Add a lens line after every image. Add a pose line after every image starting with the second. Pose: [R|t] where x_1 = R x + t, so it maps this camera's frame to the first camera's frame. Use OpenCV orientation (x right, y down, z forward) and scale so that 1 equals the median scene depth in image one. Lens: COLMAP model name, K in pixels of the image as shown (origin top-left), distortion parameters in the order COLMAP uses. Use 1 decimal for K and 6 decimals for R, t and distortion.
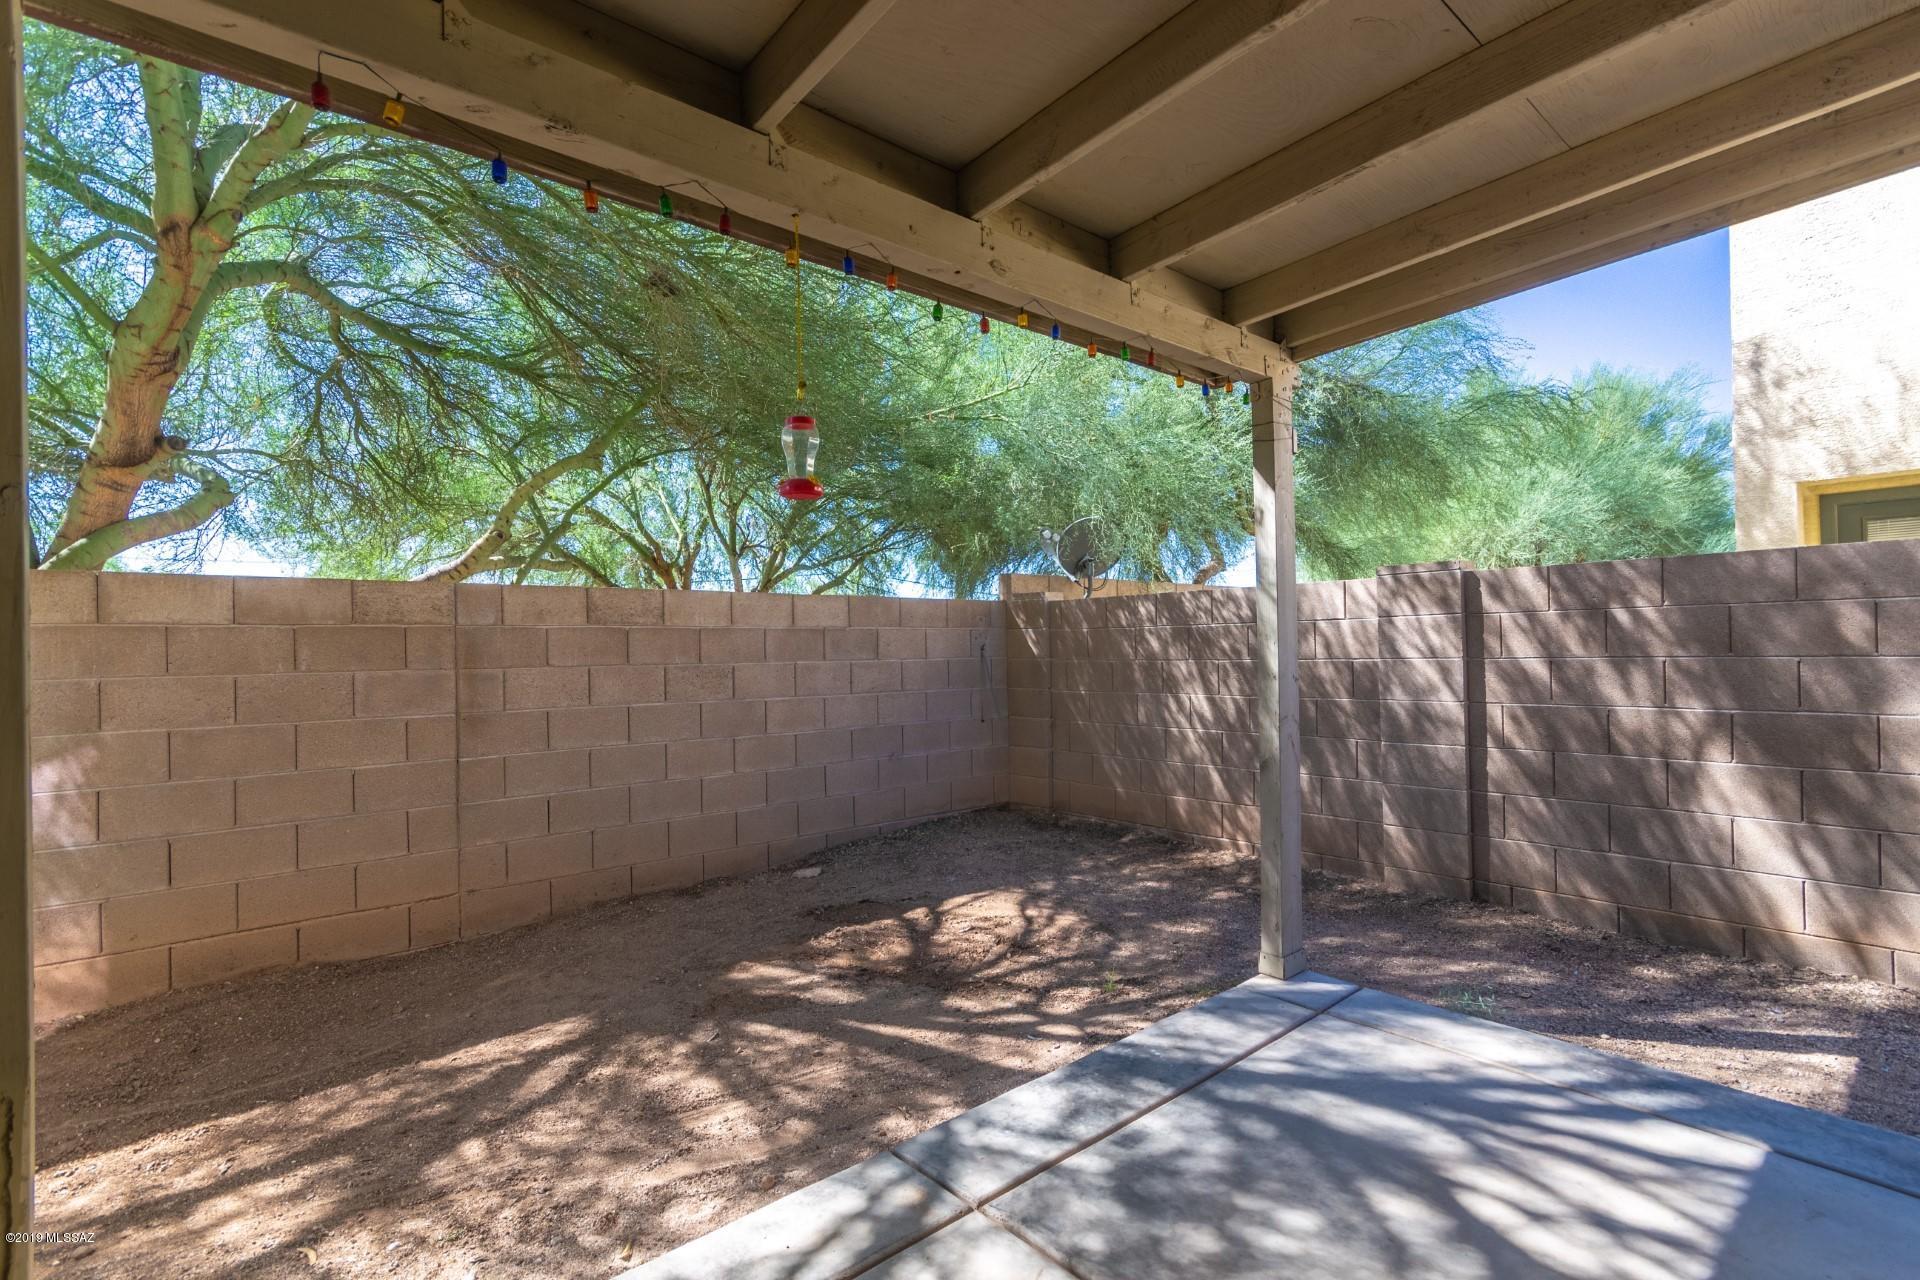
lens RADIAL K [[889.1, 0, 956.6], [0, 889.1, 641.5], [0, 0, 1]] dist [0.002138, 0.000989]
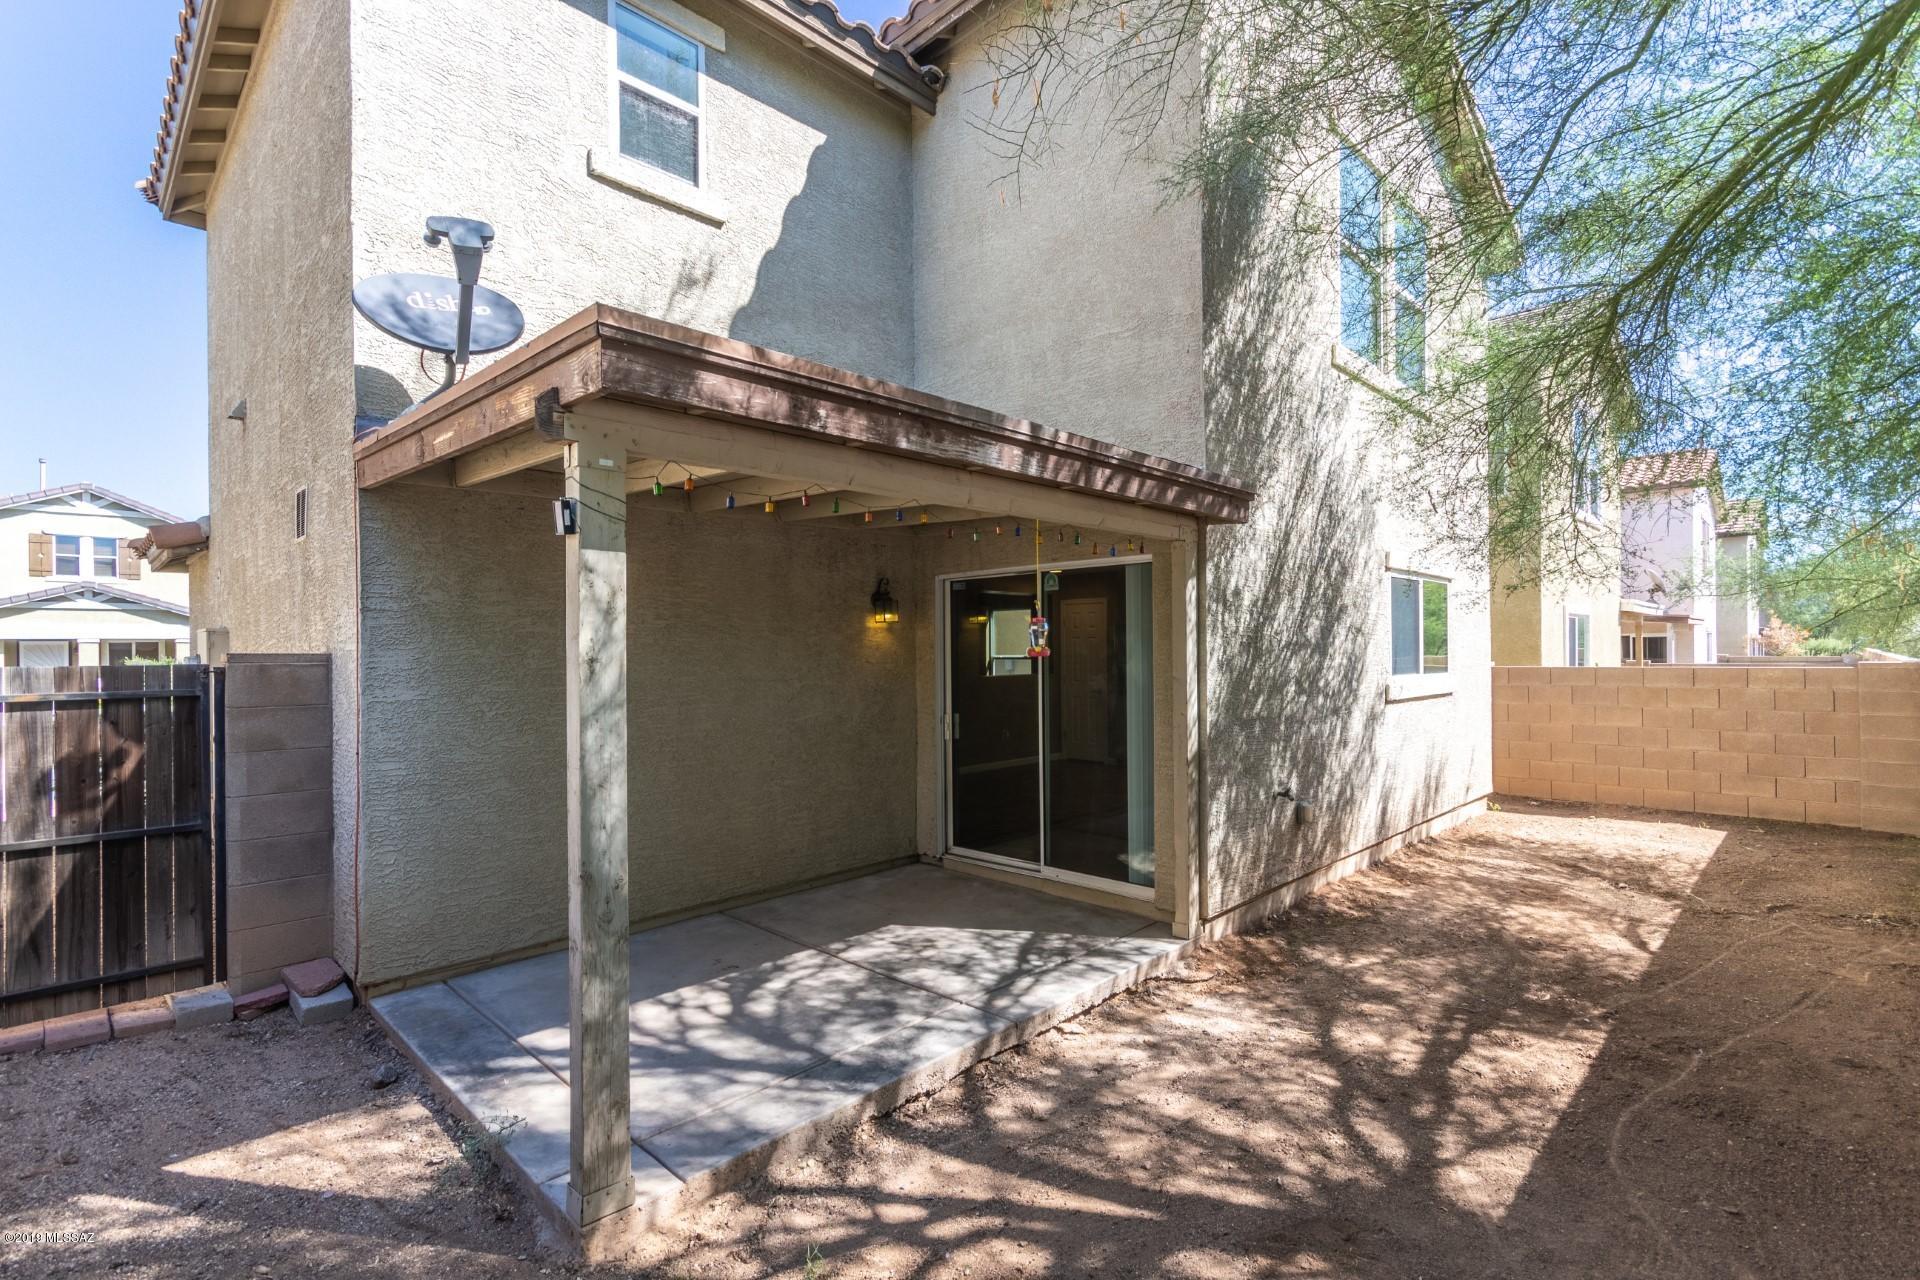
lens RADIAL K [[889.1, 0, 956.8], [0, 889.1, 641.0], [0, 0, 1]] dist [0.002138, 0.000989]
pose [[-0.996032, 0.027675, -0.084579, 0.150888], [0.029500, 0.999357, -0.020394, -0.126292], [0.083960, -0.022809, -0.996208, 2.376071]]
